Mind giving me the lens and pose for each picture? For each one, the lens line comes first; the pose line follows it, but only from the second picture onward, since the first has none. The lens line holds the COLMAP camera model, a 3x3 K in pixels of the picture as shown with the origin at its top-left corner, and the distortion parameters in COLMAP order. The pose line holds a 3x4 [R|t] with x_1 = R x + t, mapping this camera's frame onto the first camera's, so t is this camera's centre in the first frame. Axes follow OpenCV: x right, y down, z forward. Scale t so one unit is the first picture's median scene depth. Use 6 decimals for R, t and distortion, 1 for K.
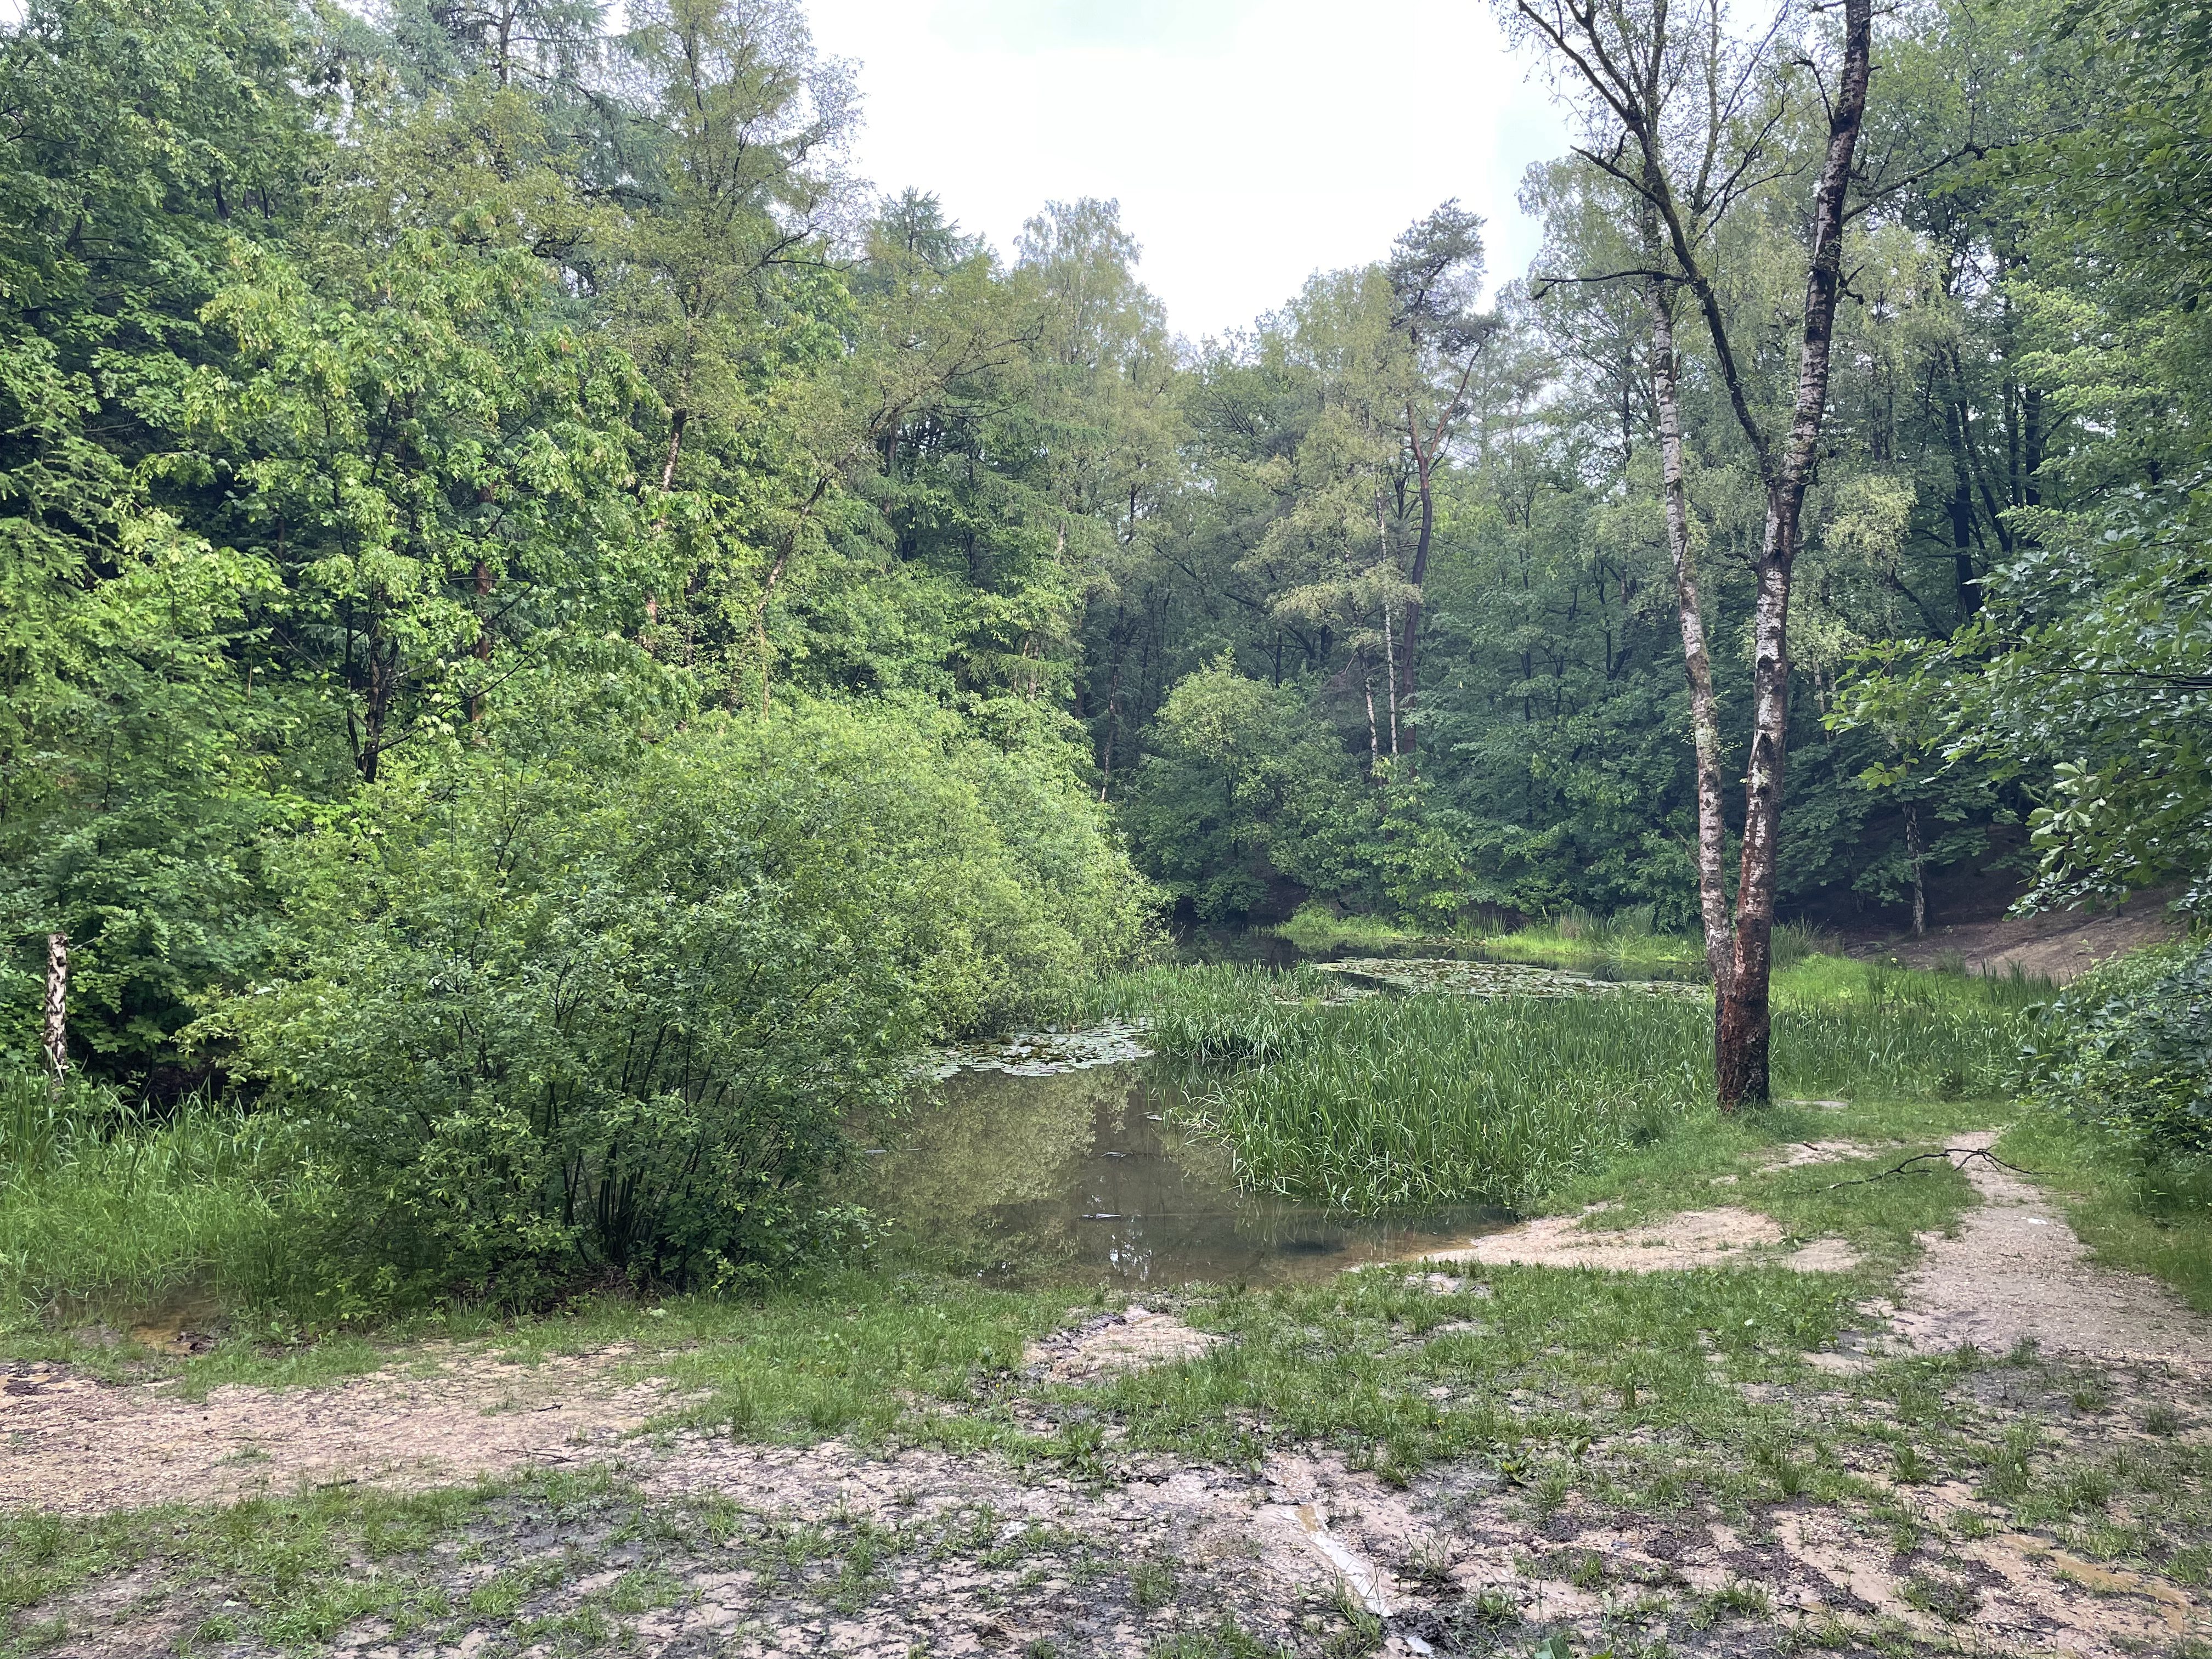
lens RADIAL K [[1680.8, 0, 1111.6], [0, 1680.8, 837.3], [0, 0, 1]] dist [0.001834, -0.002743]
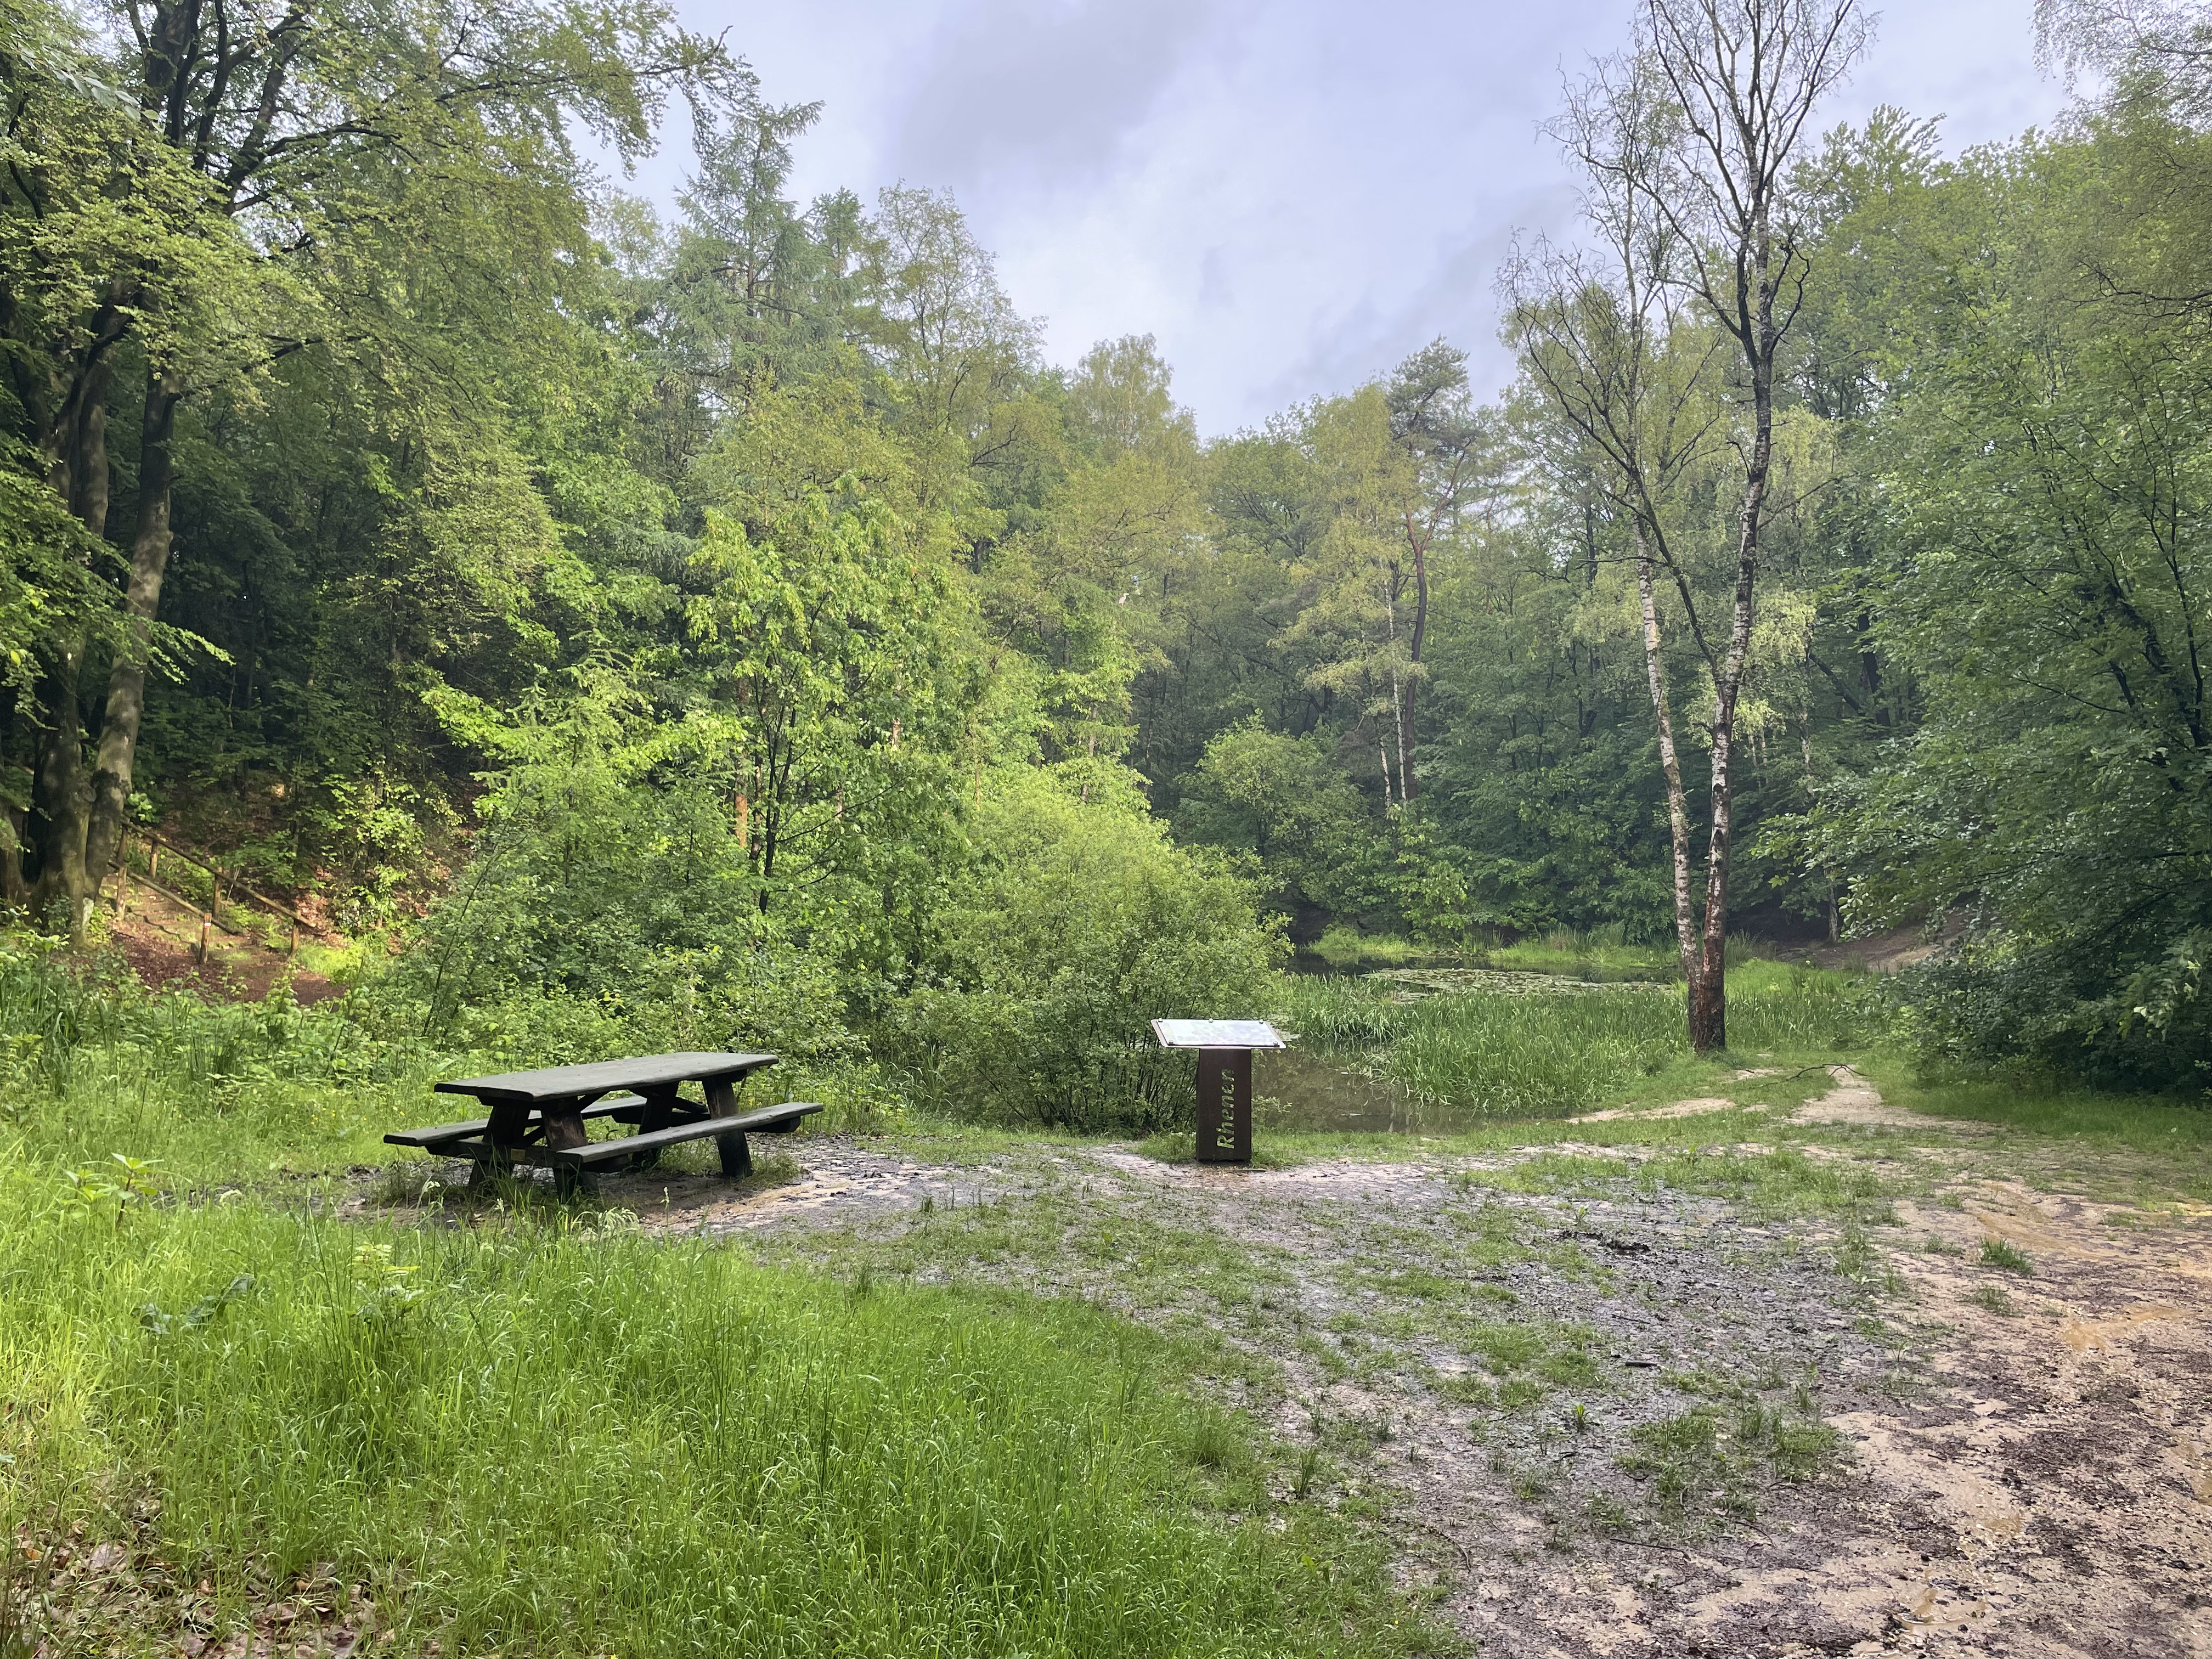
lens RADIAL K [[1680.8, 0, 1099.7], [0, 1680.8, 826.4], [0, 0, 1]] dist [0.001834, -0.002743]
pose [[0.999536, -0.015203, 0.026395, -0.087937], [0.015642, 0.999742, -0.016494, -0.014638], [-0.026137, 0.016900, 0.999516, -0.213176]]
